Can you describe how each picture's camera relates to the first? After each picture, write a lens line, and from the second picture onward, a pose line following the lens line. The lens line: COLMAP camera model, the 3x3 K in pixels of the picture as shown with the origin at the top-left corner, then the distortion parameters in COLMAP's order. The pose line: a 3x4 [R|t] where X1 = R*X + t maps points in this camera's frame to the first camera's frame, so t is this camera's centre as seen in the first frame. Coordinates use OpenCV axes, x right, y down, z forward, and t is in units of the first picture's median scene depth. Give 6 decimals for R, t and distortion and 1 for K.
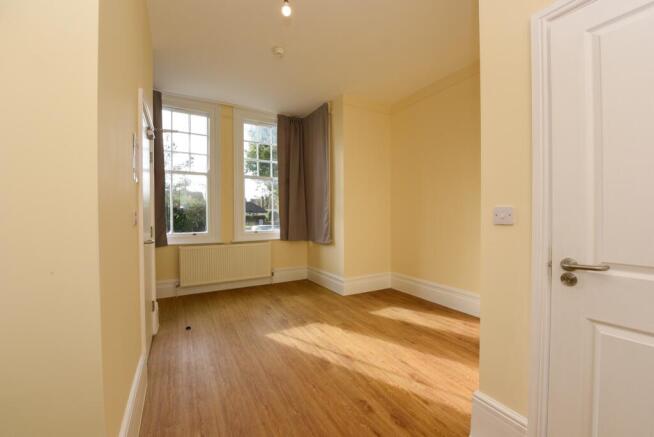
lens RADIAL K [[260.0, 0, 327.0], [0, 260.0, 218.5], [0, 0, 1]] dist [-0.013769, -0.000082]
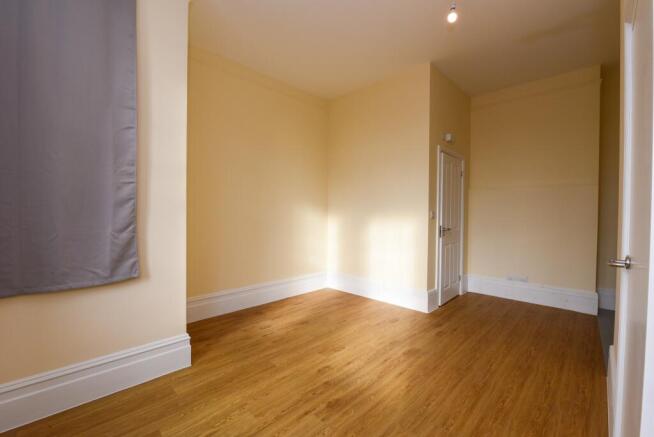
lens RADIAL K [[283.0, 0, 327.0], [0, 283.0, 218.5], [0, 0, 1]] dist [-0.001008, -0.000218]
pose [[-0.276652, -0.017262, 0.960815, -0.745410], [-0.003741, 0.999850, 0.016886, -0.013647], [-0.960963, 0.001077, -0.276675, 1.197647]]
